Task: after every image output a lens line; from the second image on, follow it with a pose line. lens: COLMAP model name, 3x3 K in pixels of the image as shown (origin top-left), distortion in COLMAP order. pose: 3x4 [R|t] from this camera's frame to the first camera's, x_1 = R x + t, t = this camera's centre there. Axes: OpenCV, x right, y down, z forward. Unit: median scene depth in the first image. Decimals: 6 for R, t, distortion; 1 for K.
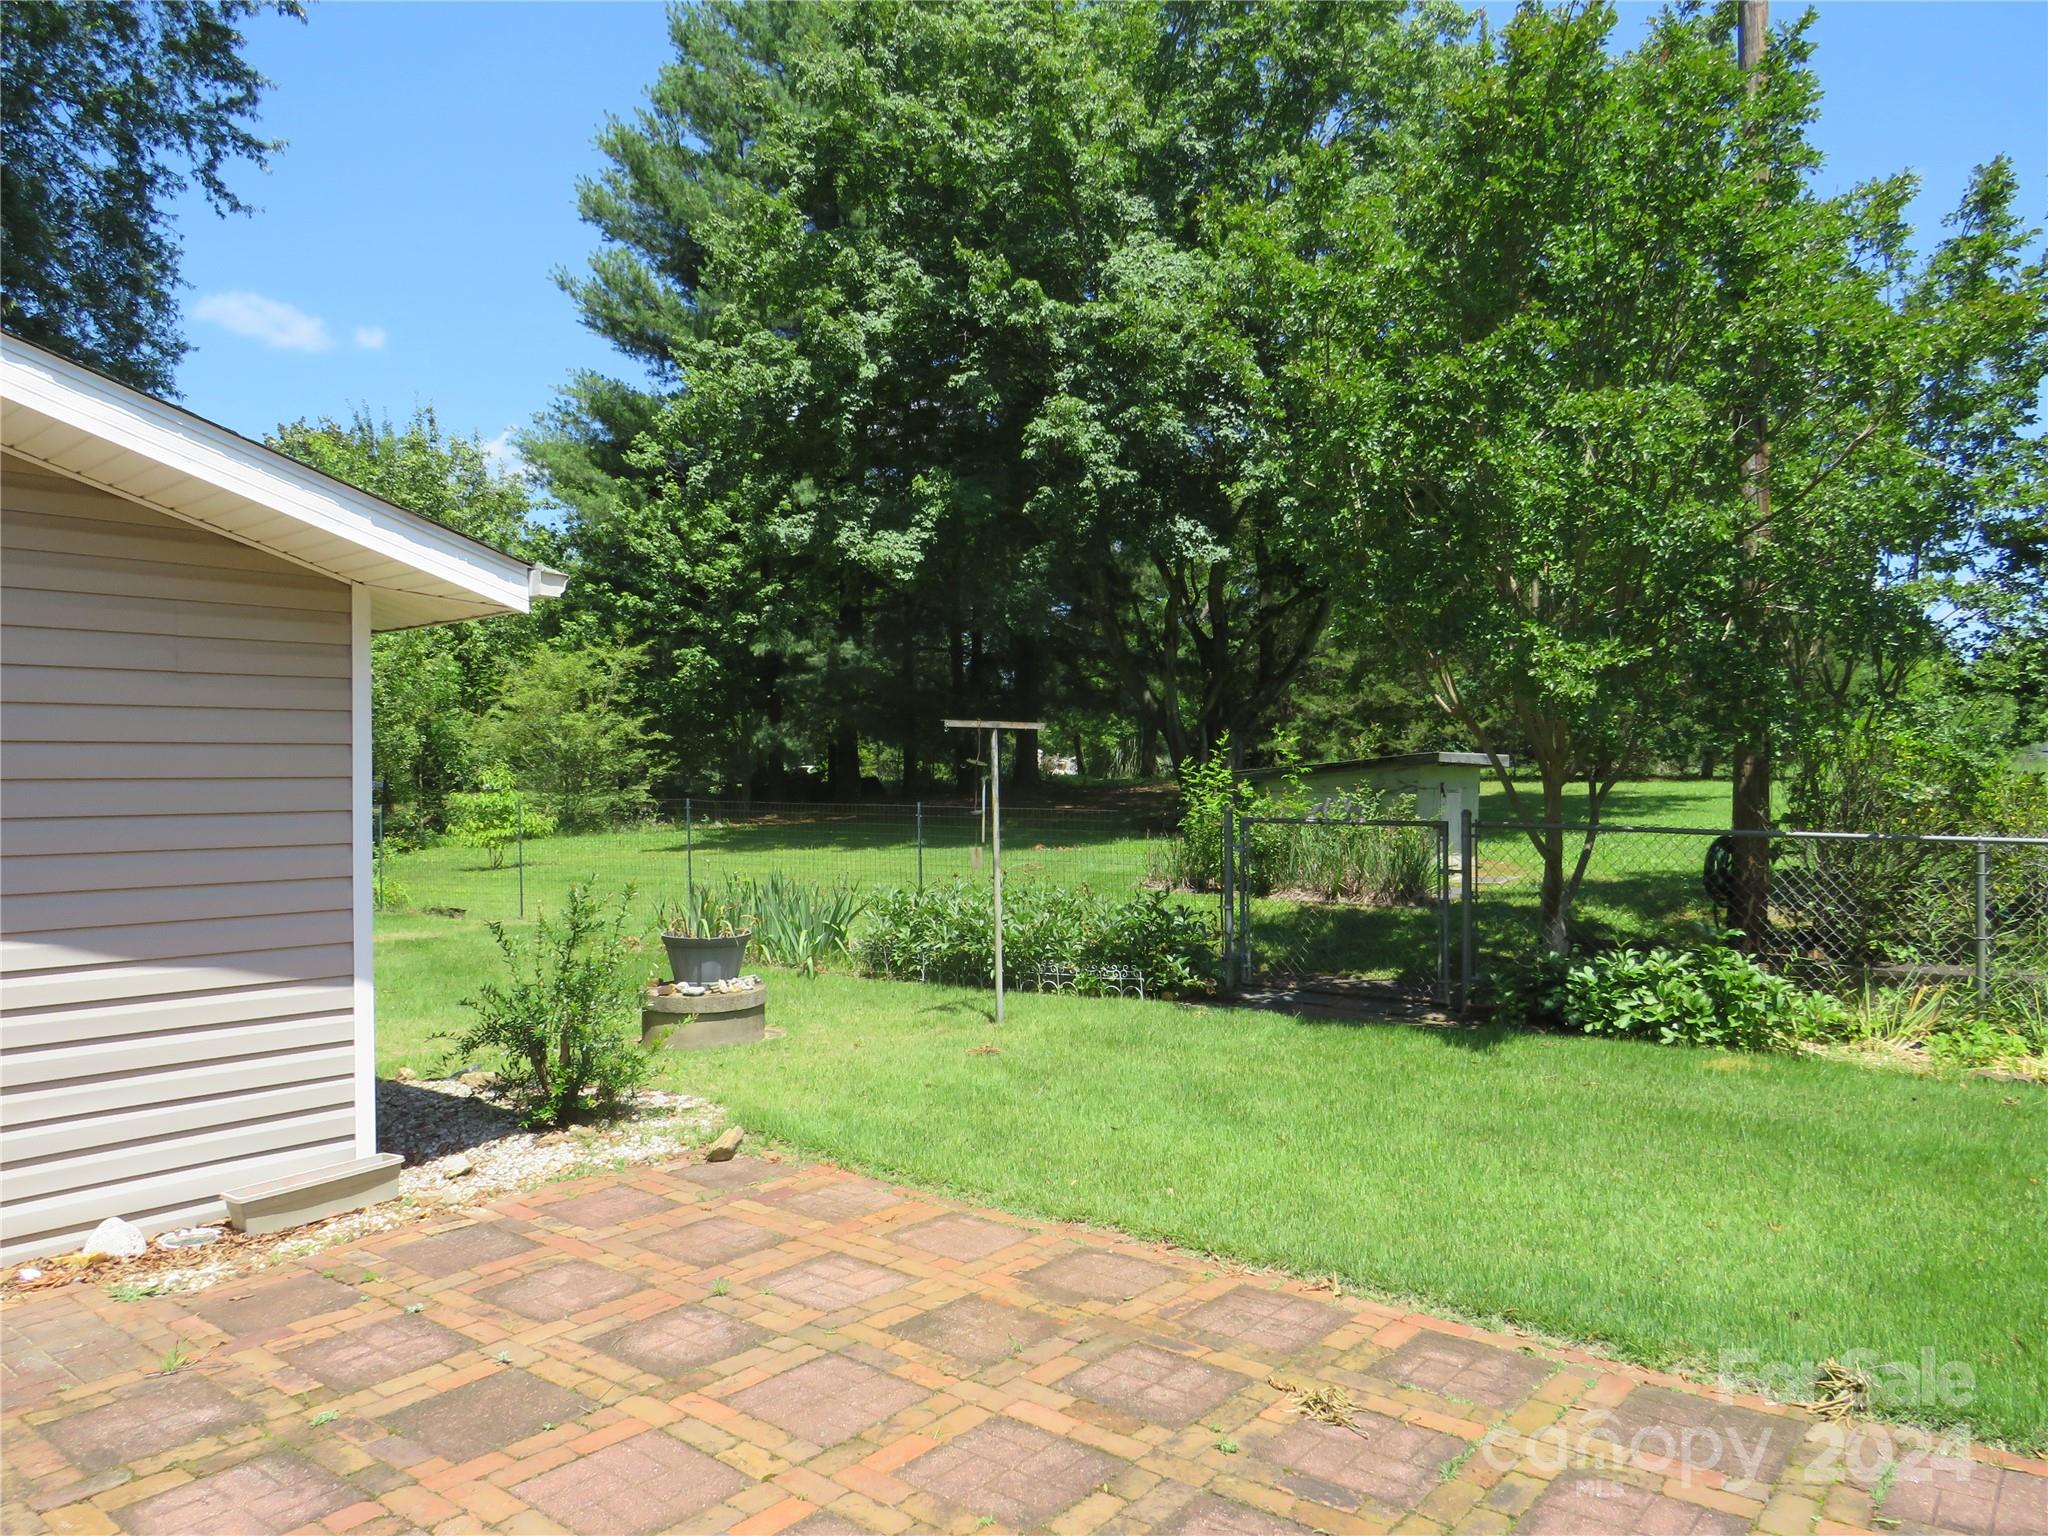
lens RADIAL K [[1467.2, 0, 1024.0], [0, 1467.2, 768.0], [0, 0, 1]] dist [-0.029730, 0.005545]
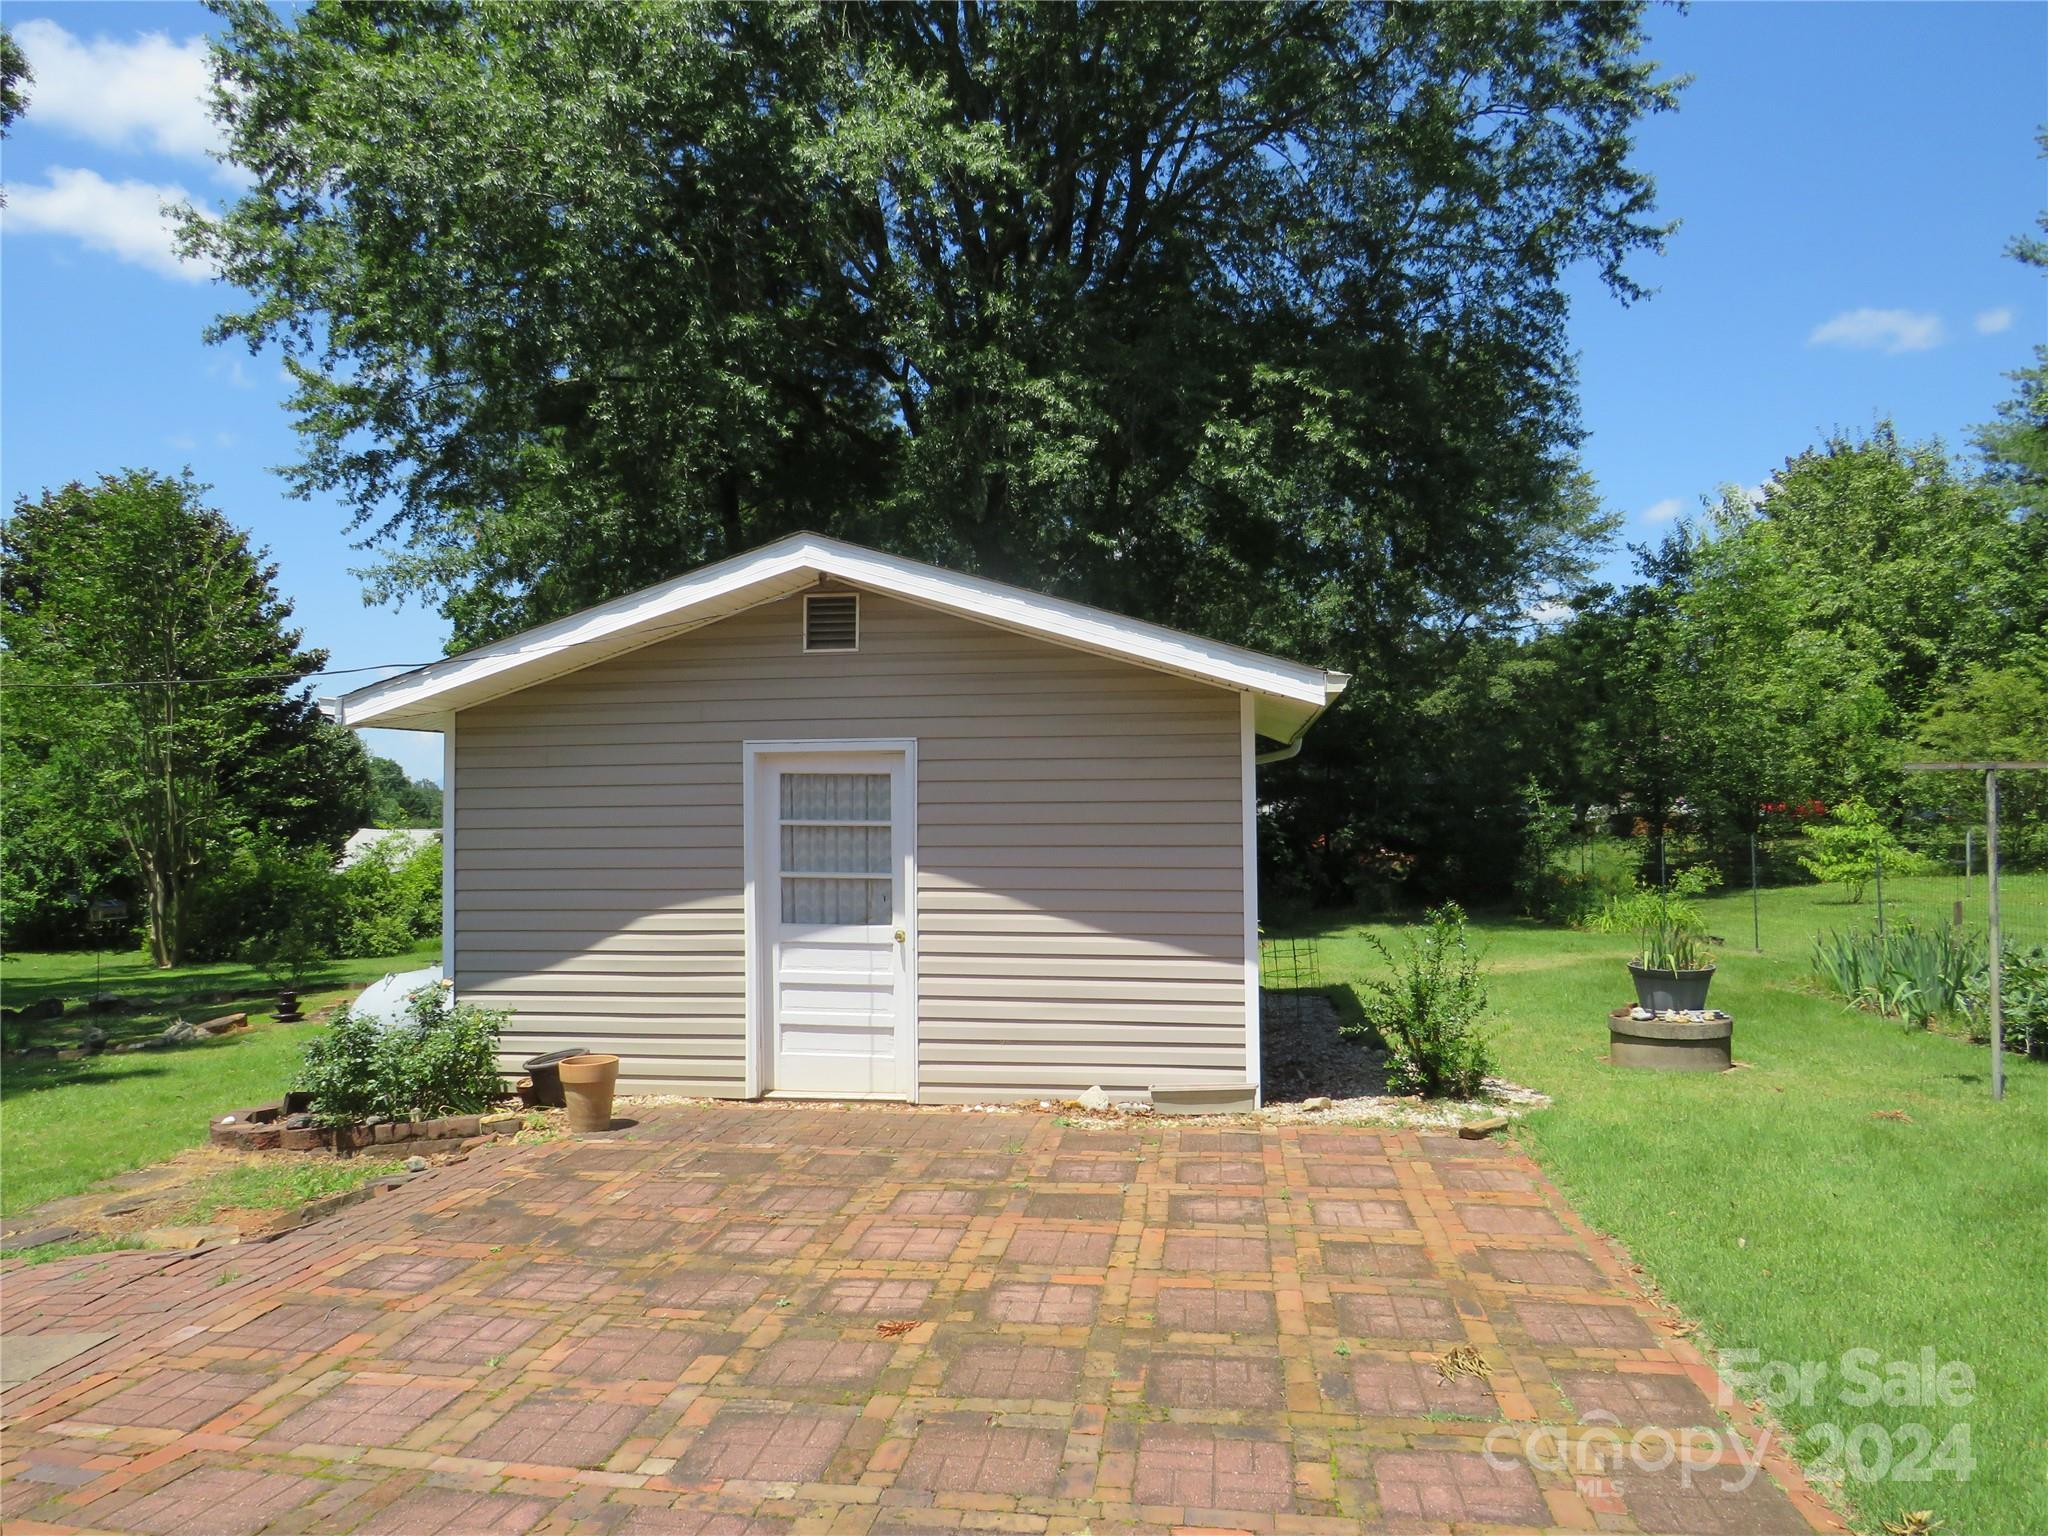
lens RADIAL K [[1439.7, 0, 974.0], [0, 1439.7, 756.1], [0, 0, 1]] dist [-0.005126, -0.002791]
pose [[0.505861, -0.026114, -0.862220, 0.830498], [0.004252, 0.999605, -0.027781, -0.027493], [0.862604, 0.010388, 0.505772, 0.036435]]
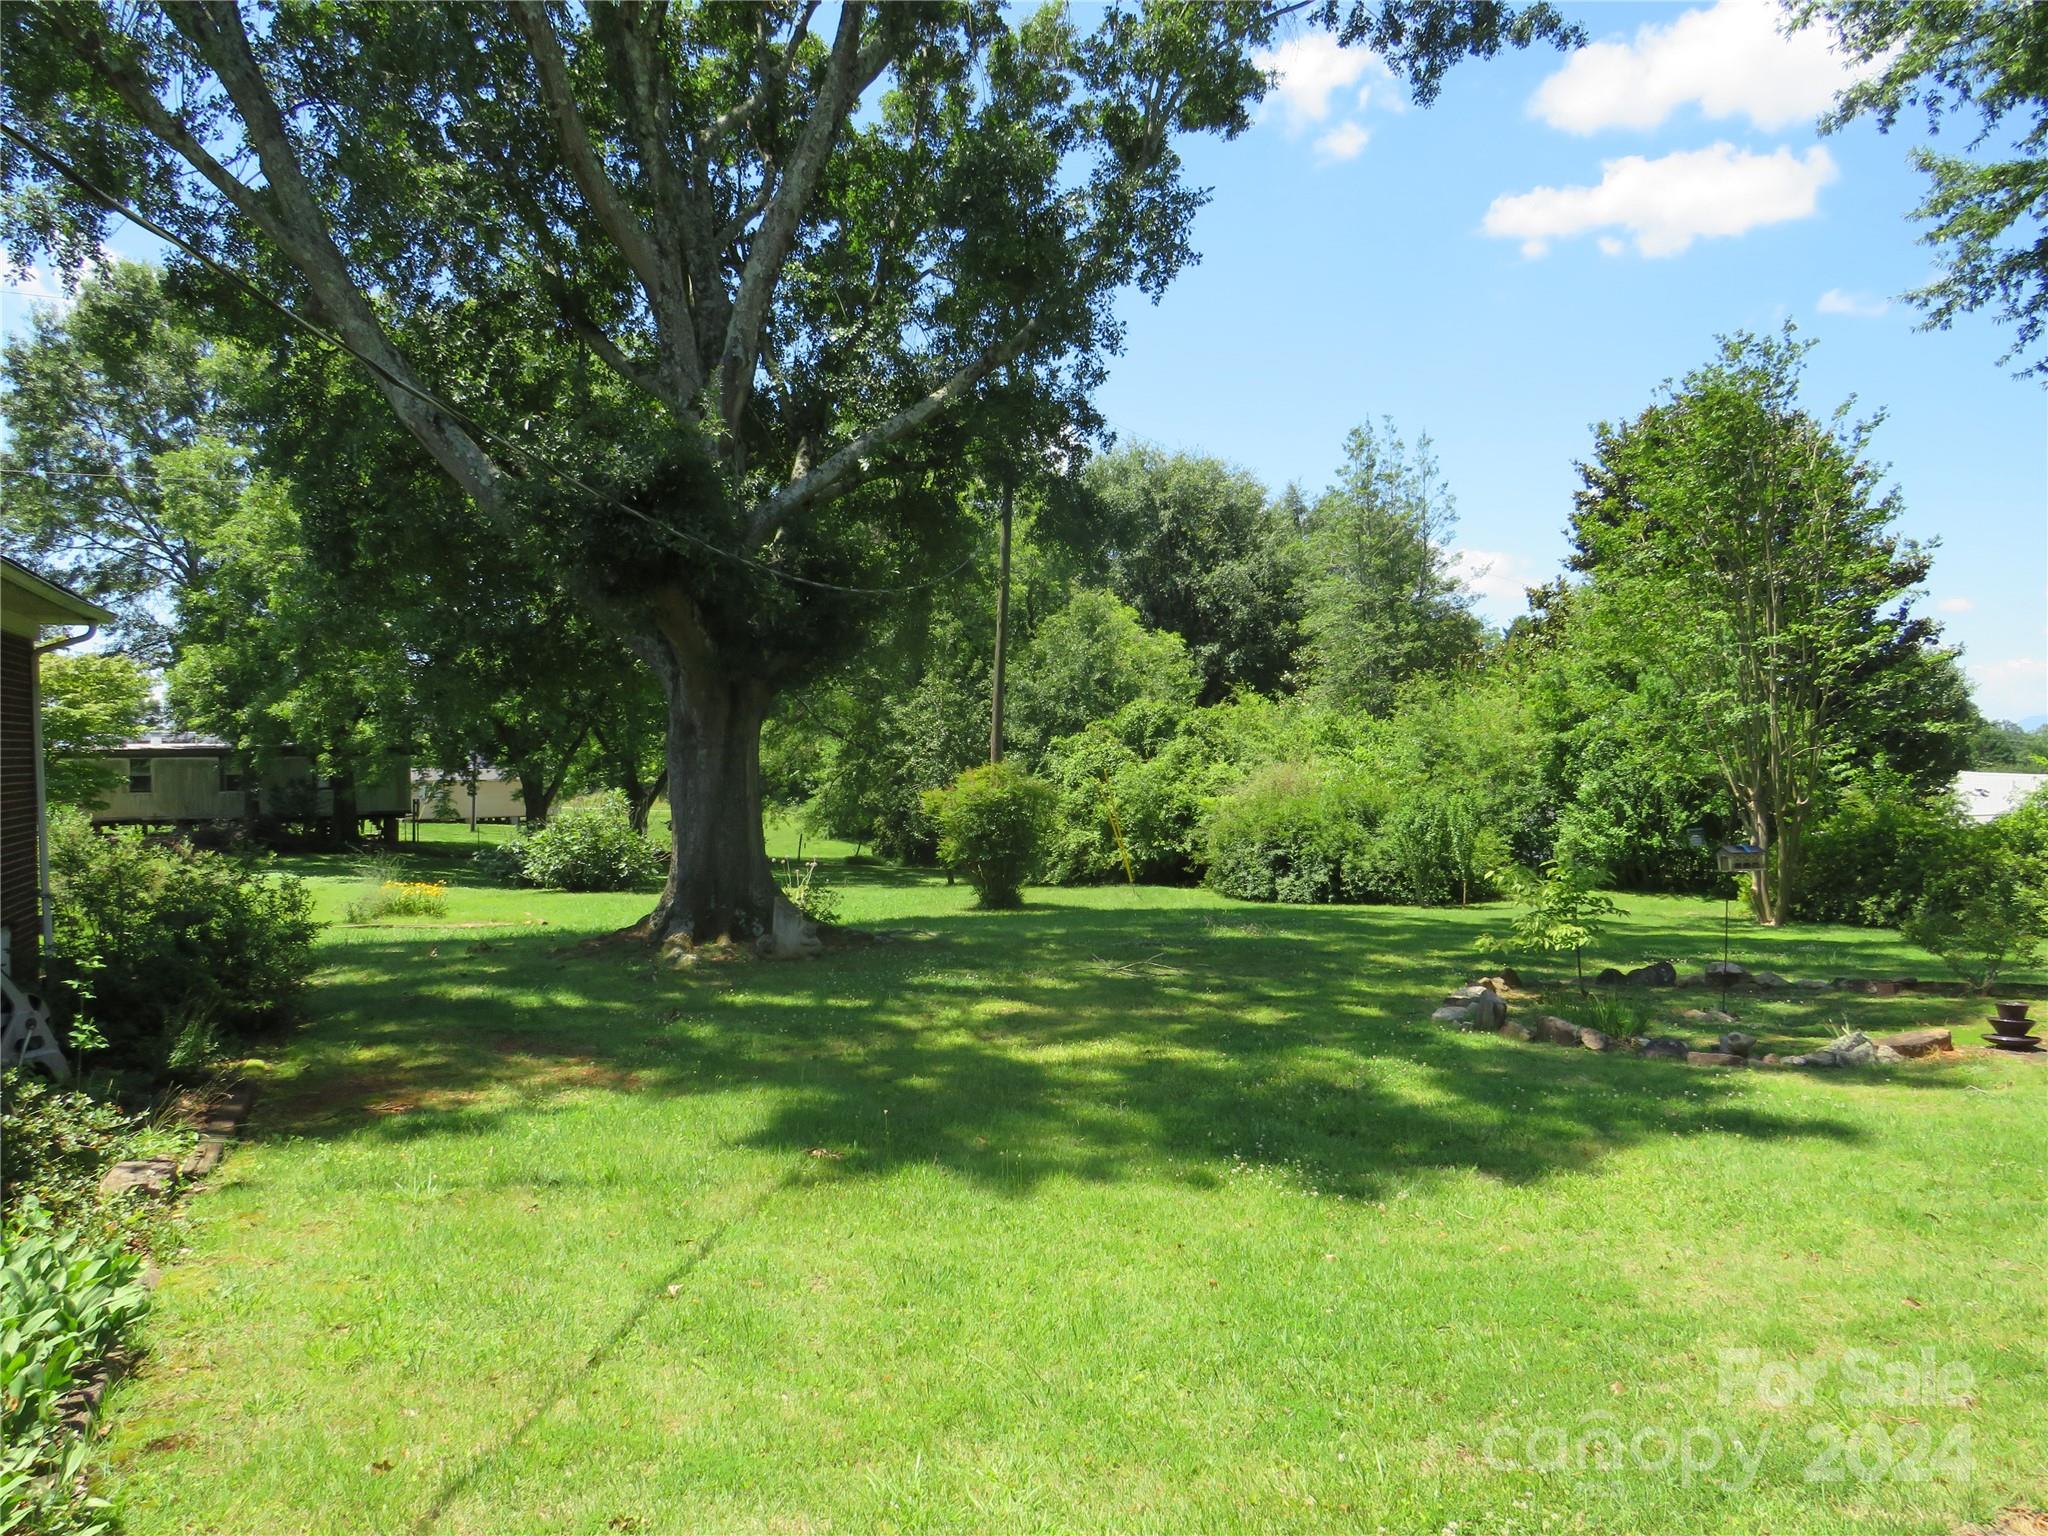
lens RADIAL K [[1435.6, 0, 1024.0], [0, 1435.6, 768.0], [0, 0, 1]] dist [-0.043545, 0.023407]
pose [[-0.423099, 0.014497, -0.905968, 0.395564], [0.005478, 0.999895, 0.013441, -0.004640], [0.906067, 0.000724, -0.423134, -0.009249]]
